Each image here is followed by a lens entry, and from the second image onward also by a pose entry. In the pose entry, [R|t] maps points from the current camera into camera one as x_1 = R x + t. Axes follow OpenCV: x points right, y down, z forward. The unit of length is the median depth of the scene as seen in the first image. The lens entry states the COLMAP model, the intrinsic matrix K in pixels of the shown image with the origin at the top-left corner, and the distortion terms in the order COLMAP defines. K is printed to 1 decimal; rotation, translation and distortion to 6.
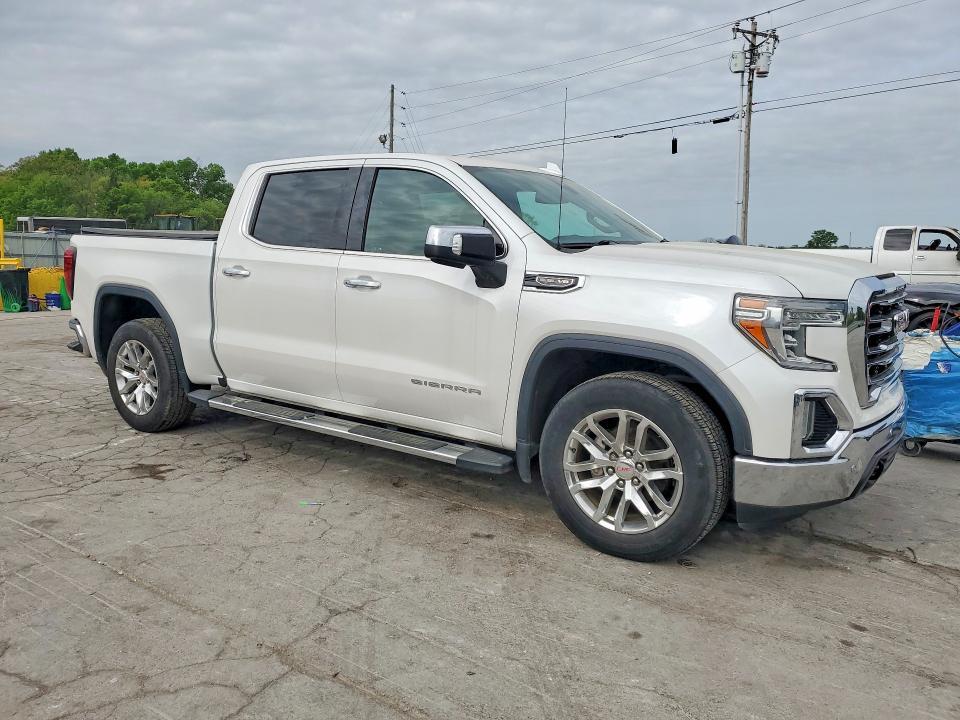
lens RADIAL K [[716.2, 0, 481.1], [0, 716.2, 378.4], [0, 0, 1]] dist [0.052370, -0.000704]
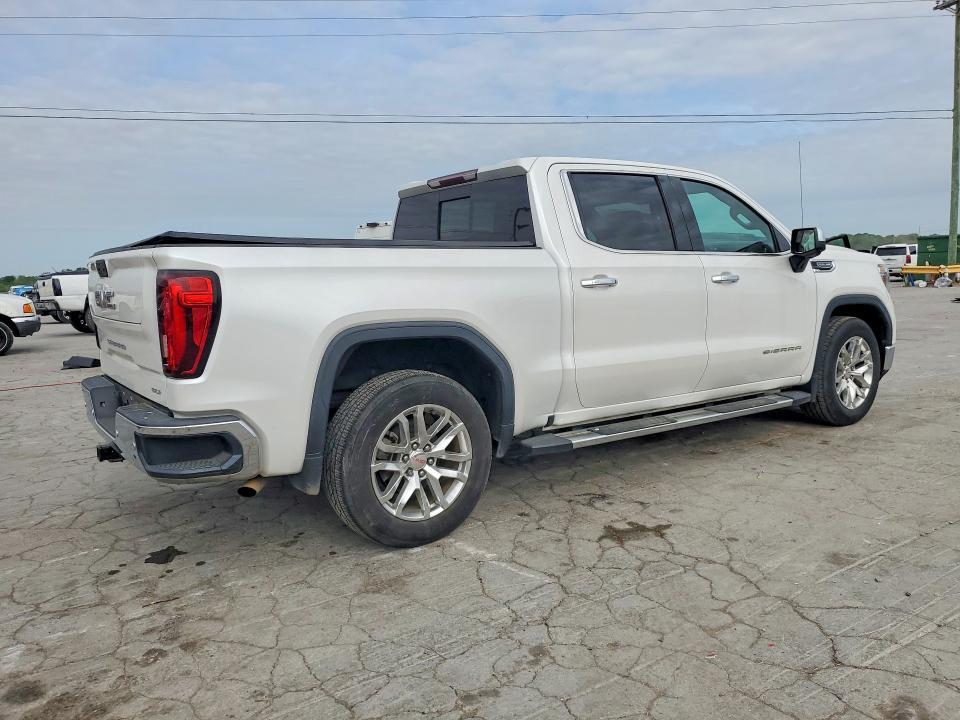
lens RADIAL K [[784.3, 0, 488.0], [0, 784.3, 360.4], [0, 0, 1]] dist [0.028202, 0.002490]
pose [[0.328316, -0.175159, 0.928185, -1.317736], [0.168040, 0.977812, 0.125085, -0.202163], [-0.929501, 0.114905, 0.350465, 0.832955]]
